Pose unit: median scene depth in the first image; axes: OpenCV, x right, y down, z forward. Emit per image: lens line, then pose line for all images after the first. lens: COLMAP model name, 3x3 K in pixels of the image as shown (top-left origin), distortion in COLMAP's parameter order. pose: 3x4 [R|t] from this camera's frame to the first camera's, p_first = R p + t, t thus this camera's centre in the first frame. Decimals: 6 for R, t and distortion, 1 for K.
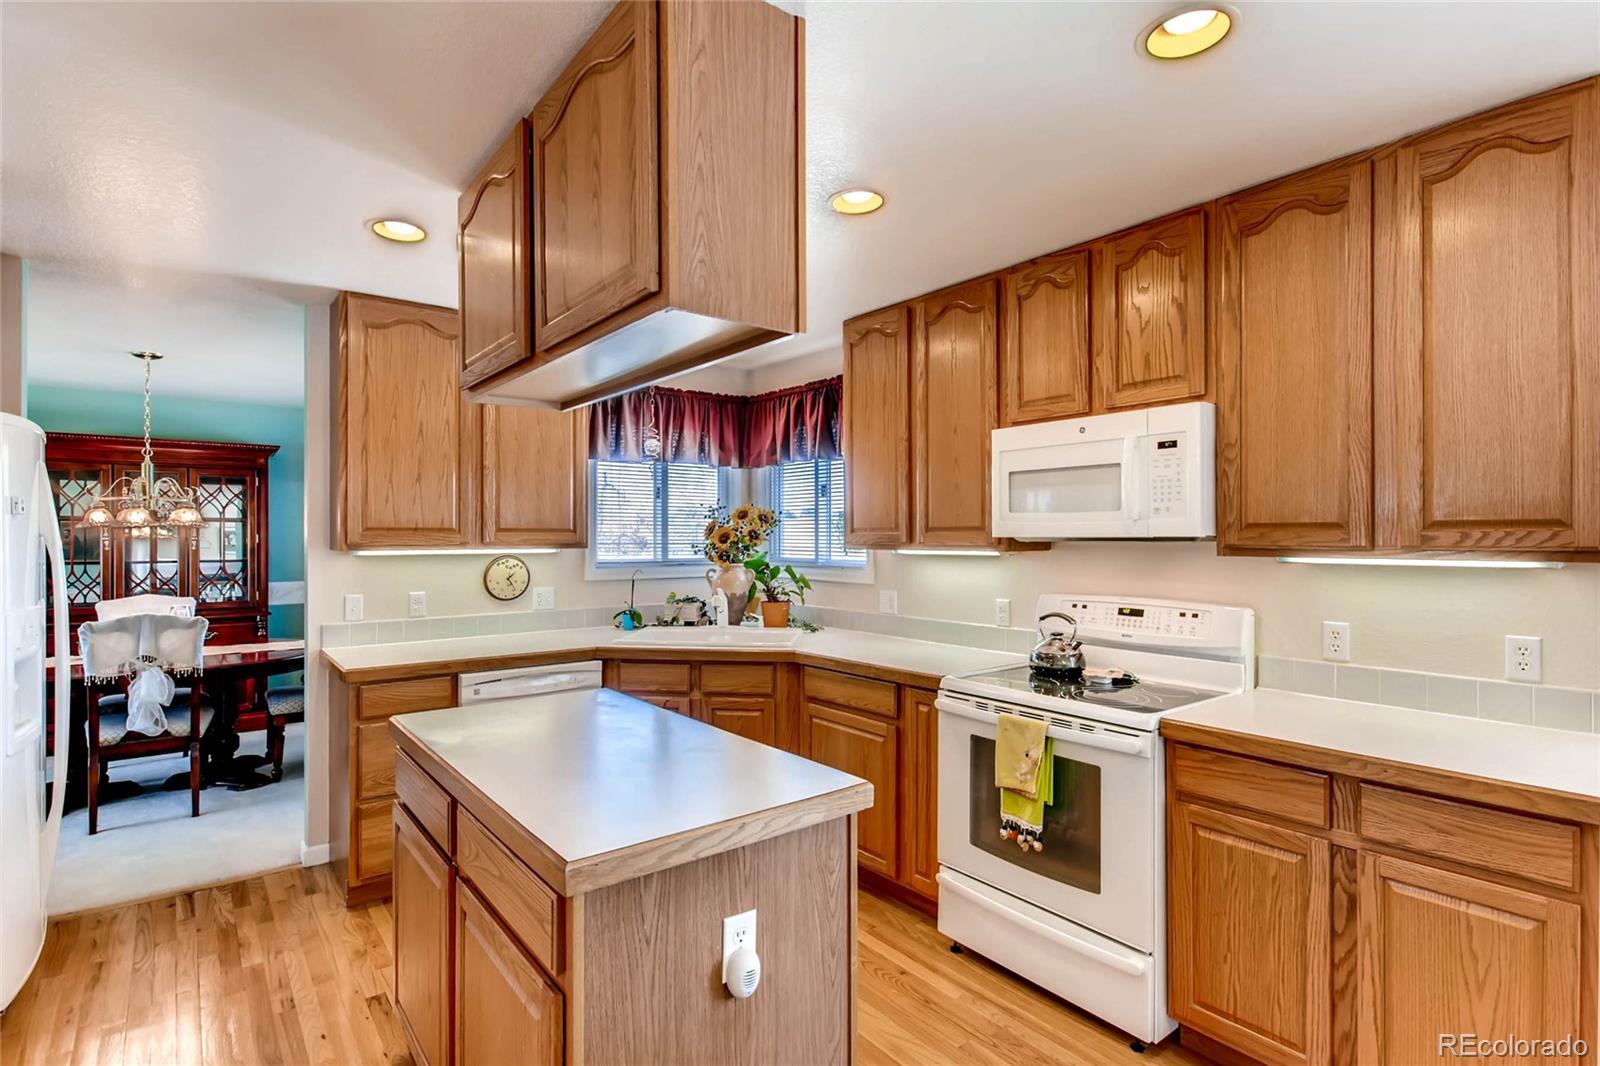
lens RADIAL K [[796.5, 0, 796.4], [0, 796.5, 534.3], [0, 0, 1]] dist [-0.000416, -0.001337]
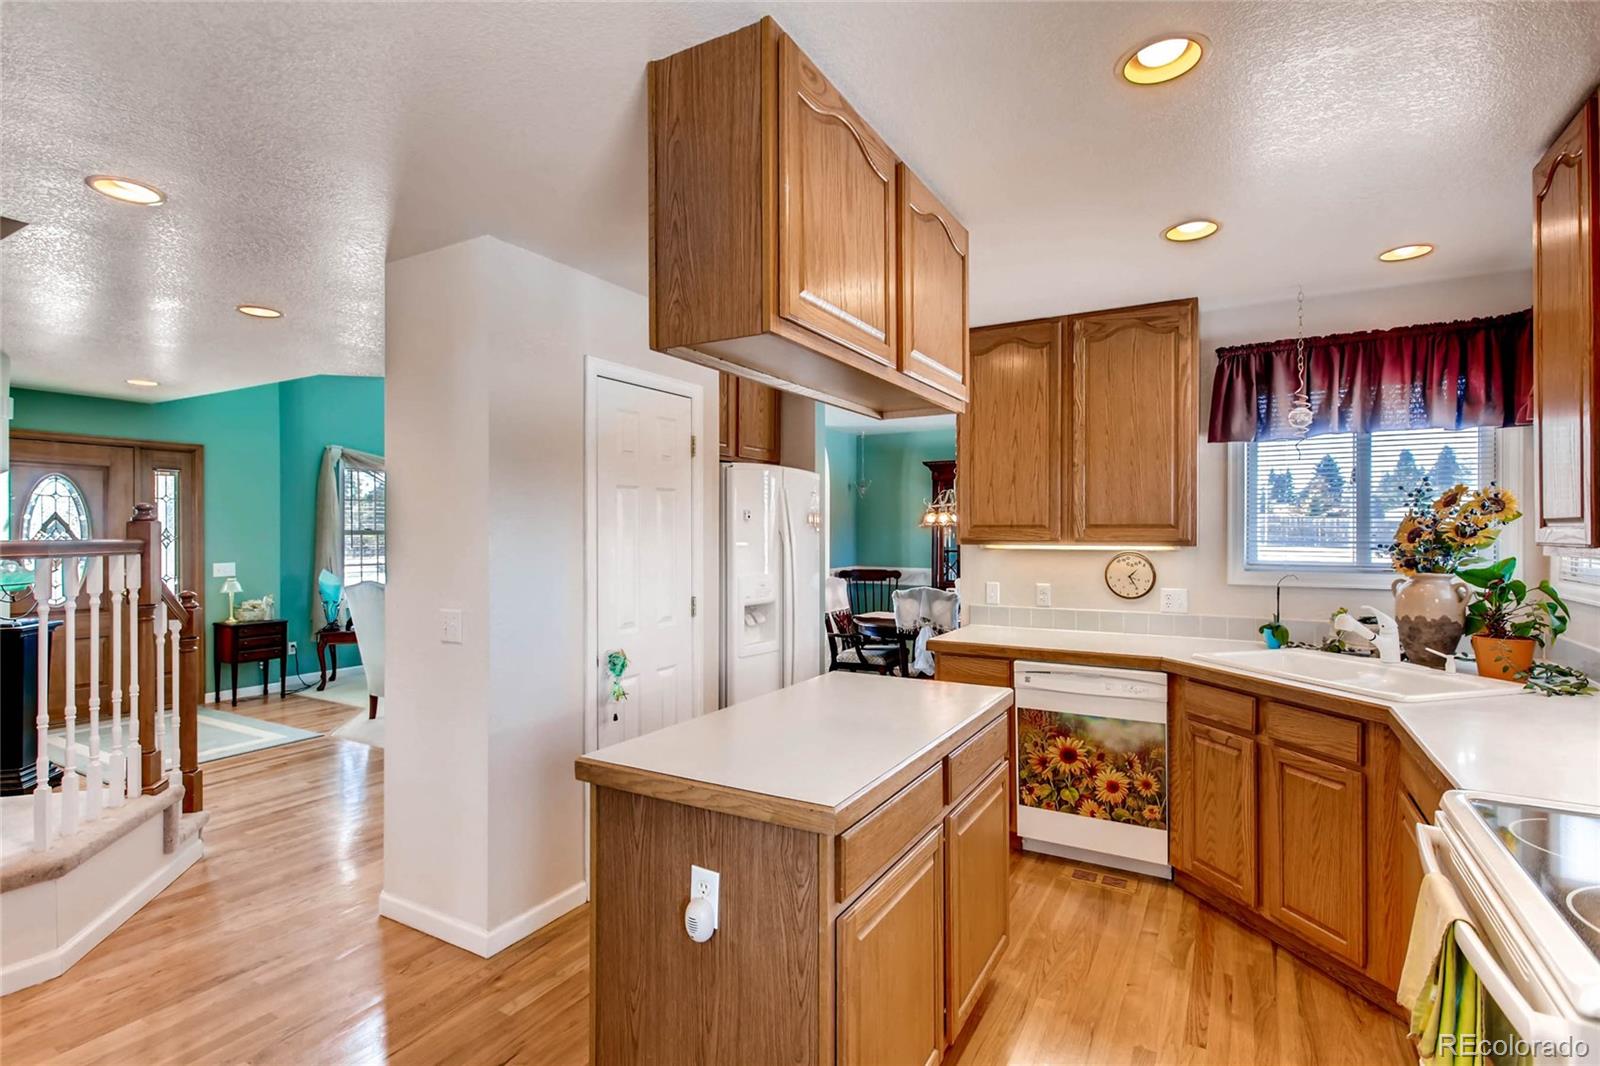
lens RADIAL K [[796.5, 0, 796.4], [0, 796.5, 534.3], [0, 0, 1]] dist [-0.000416, -0.001337]
pose [[0.345383, 0.002521, -0.938458, 0.439587], [0.002633, 0.999990, 0.003655, 0.000119], [0.938458, -0.003734, 0.345373, 0.313256]]
